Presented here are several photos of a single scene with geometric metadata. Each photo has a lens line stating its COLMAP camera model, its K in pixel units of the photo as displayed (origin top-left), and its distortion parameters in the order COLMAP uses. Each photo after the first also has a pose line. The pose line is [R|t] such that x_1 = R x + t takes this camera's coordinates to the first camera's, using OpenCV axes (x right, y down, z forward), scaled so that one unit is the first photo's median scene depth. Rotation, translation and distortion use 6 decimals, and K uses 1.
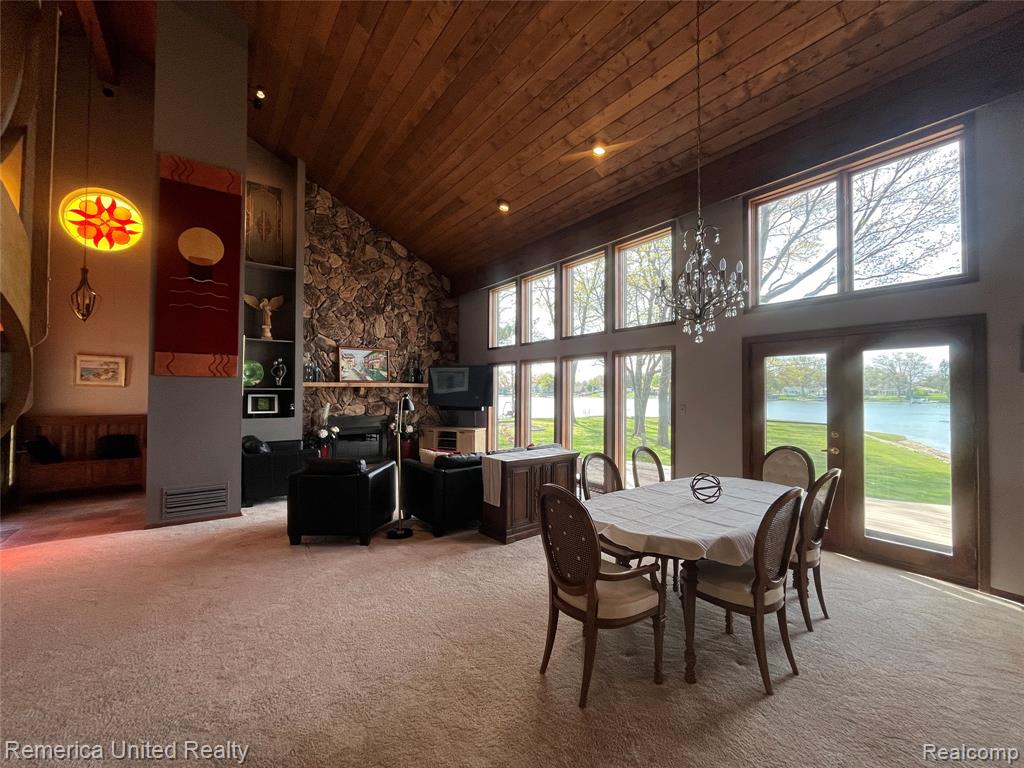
lens RADIAL K [[416.7, 0, 509.0], [0, 416.7, 386.4], [0, 0, 1]] dist [-0.001325, -0.001022]
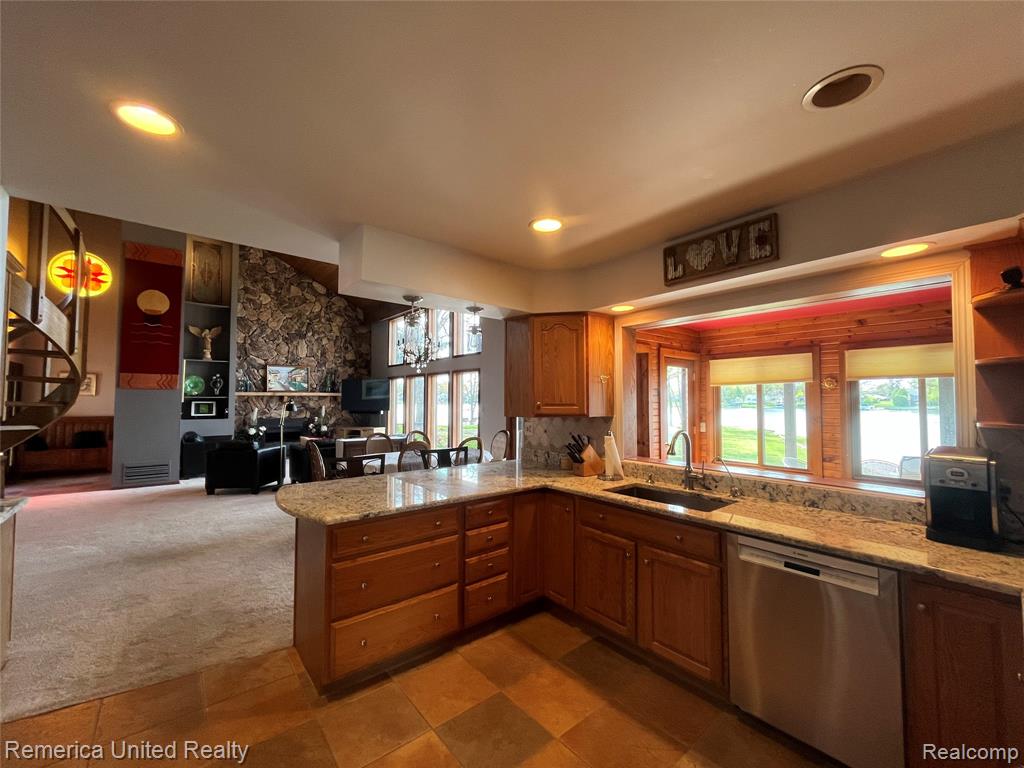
lens RADIAL K [[416.7, 0, 507.6], [0, 416.7, 386.0], [0, 0, 1]] dist [-0.001325, -0.001022]
pose [[0.998674, 0.000815, 0.051465, 0.289687], [0.000212, 0.999801, -0.019960, -0.003098], [-0.051471, 0.019944, 0.998475, -0.351890]]
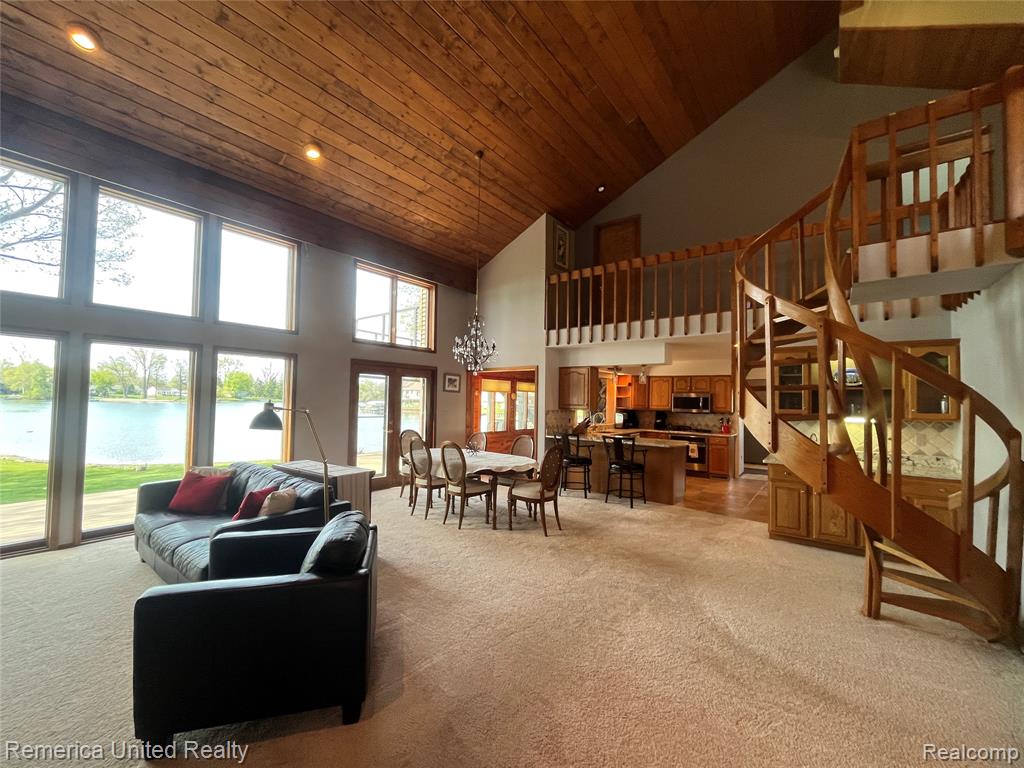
lens RADIAL K [[416.7, 0, 508.6], [0, 416.7, 386.9], [0, 0, 1]] dist [-0.001325, -0.001022]
pose [[-0.271009, 0.021814, 0.962330, -0.564471], [-0.034481, 0.998882, -0.032353, 0.002229], [-0.961959, -0.041950, -0.269953, 0.529033]]
